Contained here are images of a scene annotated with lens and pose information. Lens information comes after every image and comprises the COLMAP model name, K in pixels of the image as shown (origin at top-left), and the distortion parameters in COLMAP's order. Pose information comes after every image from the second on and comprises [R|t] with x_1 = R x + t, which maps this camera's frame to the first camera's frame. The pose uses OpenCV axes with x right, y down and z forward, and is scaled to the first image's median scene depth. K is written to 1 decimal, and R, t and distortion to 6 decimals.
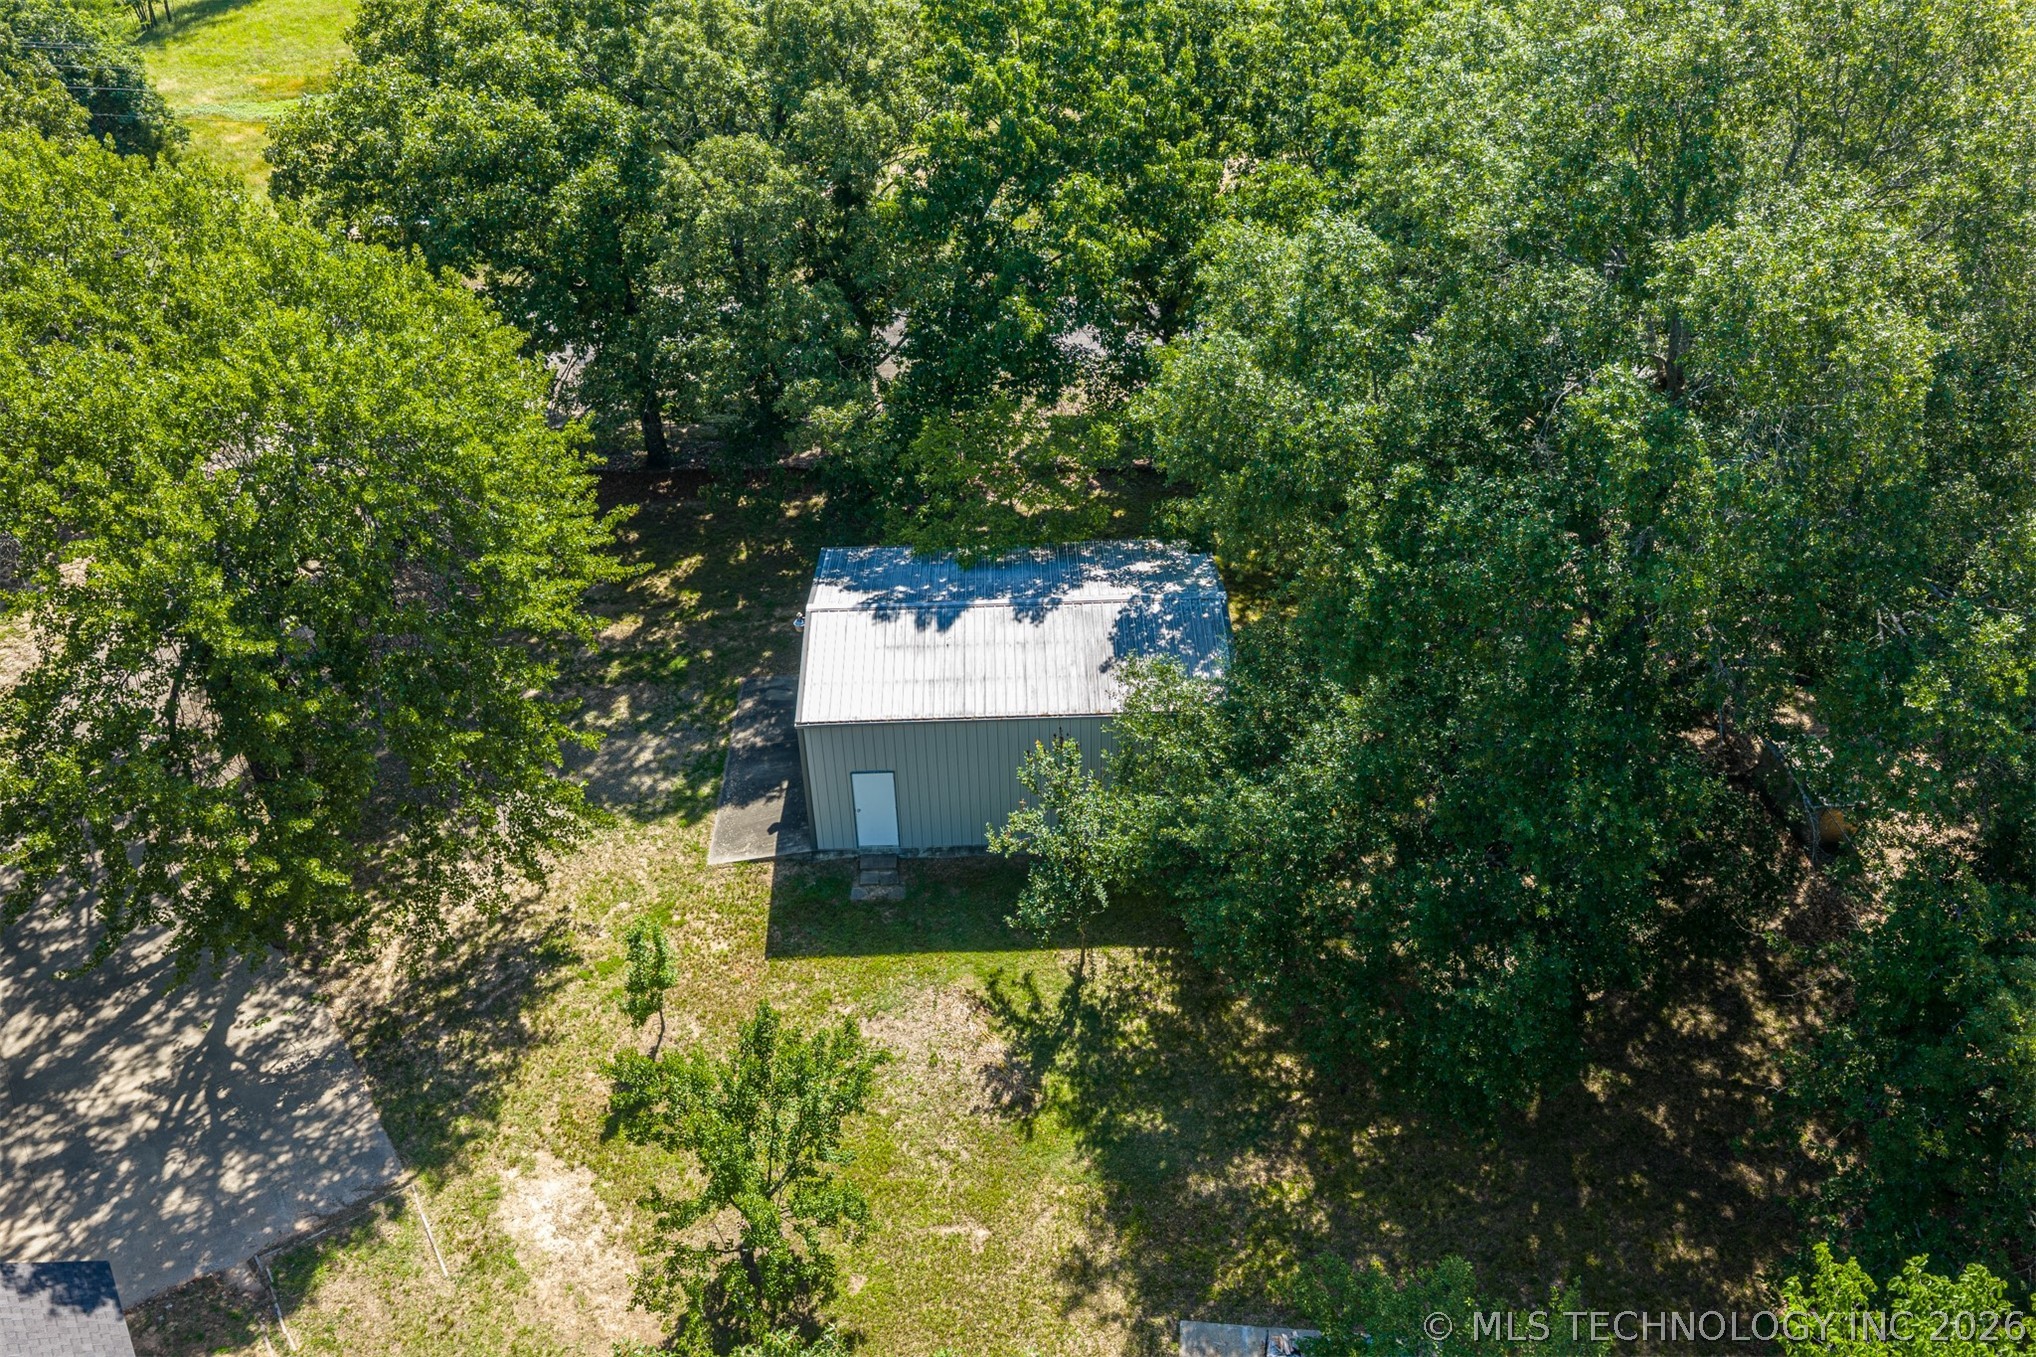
lens RADIAL K [[1677.9, 0, 1020.9], [0, 1677.9, 685.4], [0, 0, 1]] dist [0.008162, -0.012162]
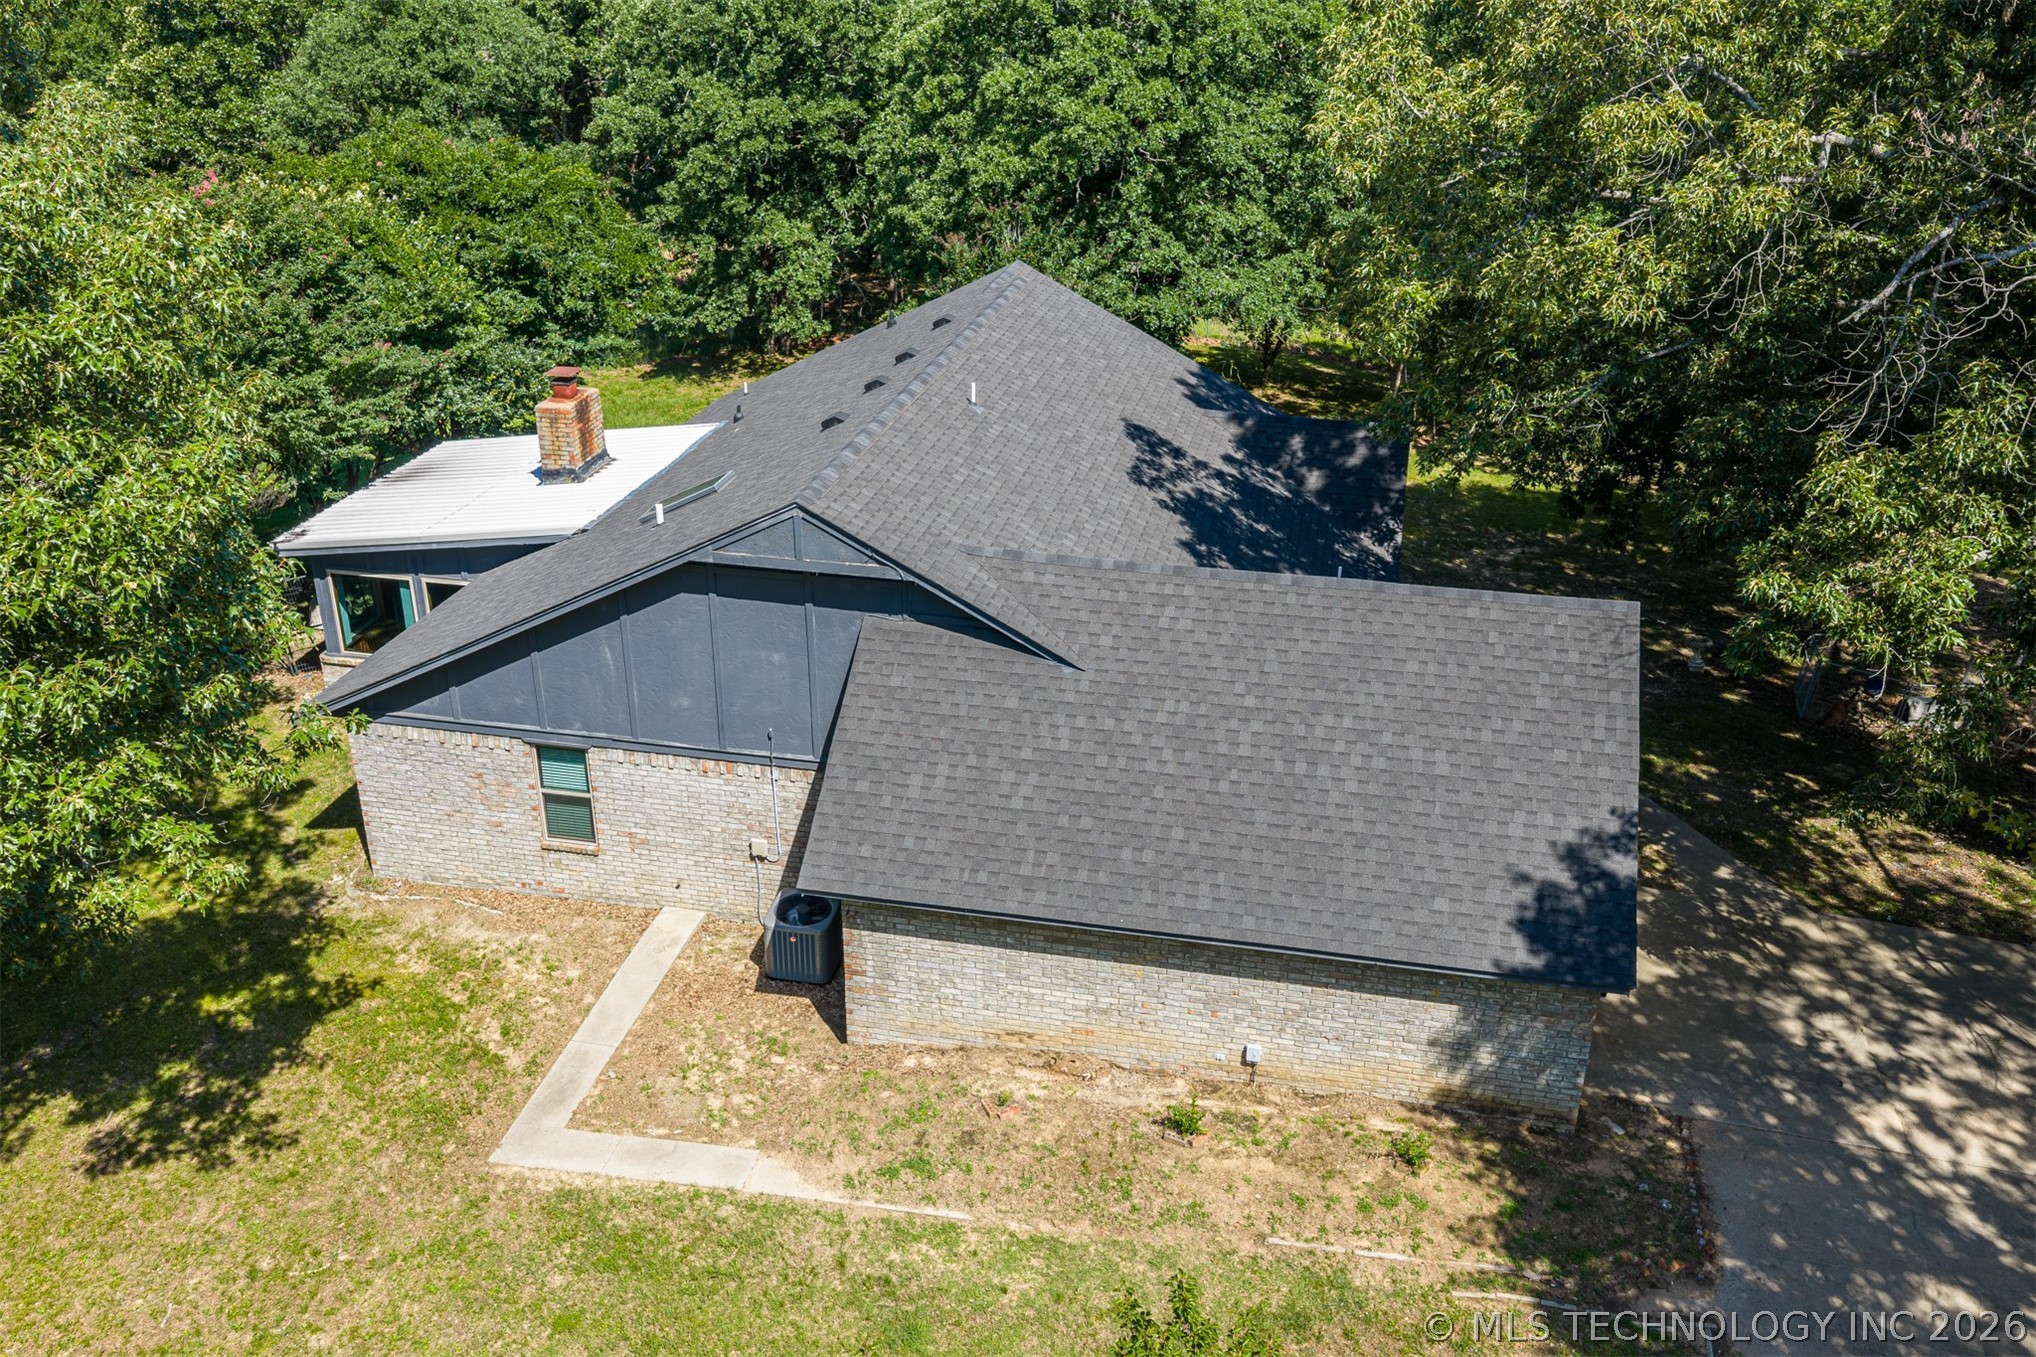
lens RADIAL K [[1677.9, 0, 1020.9], [0, 1677.9, 685.4], [0, 0, 1]] dist [0.008162, -0.012162]
pose [[-0.729866, 0.308164, -0.610189, -0.043308], [-0.378610, 0.560978, 0.736178, -0.057238], [0.569166, 0.768335, -0.292764, 0.767061]]
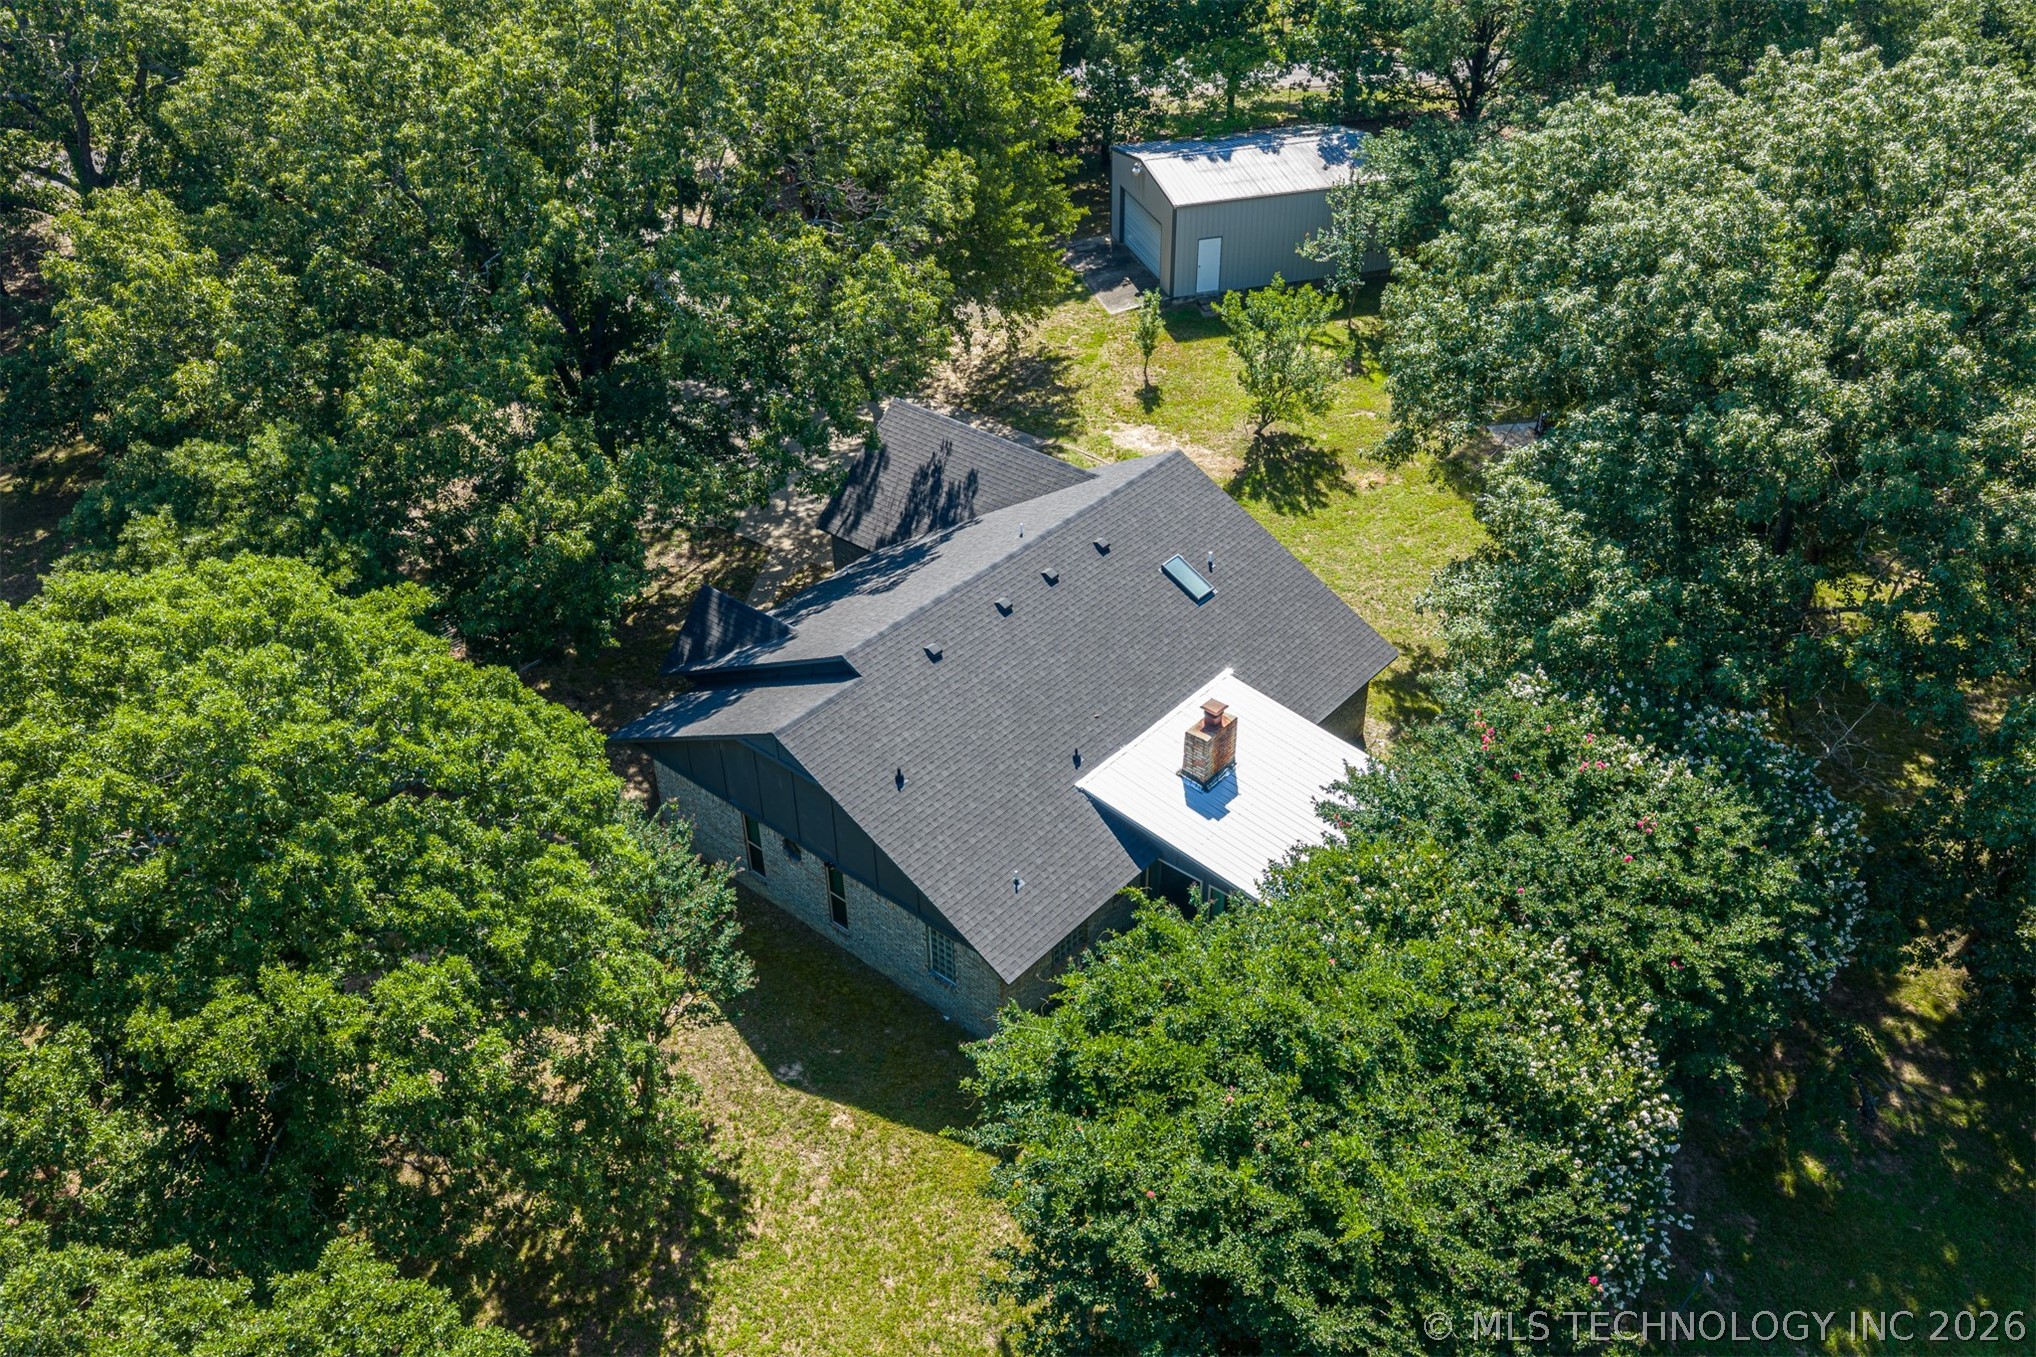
lens RADIAL K [[1675.5, 0, 1018.0], [0, 1675.5, 678.5], [0, 0, 1]] dist [0.012772, -0.002698]
pose [[0.967016, -0.142463, 0.211151, -0.743245], [0.142117, 0.989706, 0.016894, 0.464009], [-0.211384, 0.013671, 0.977308, -0.670103]]
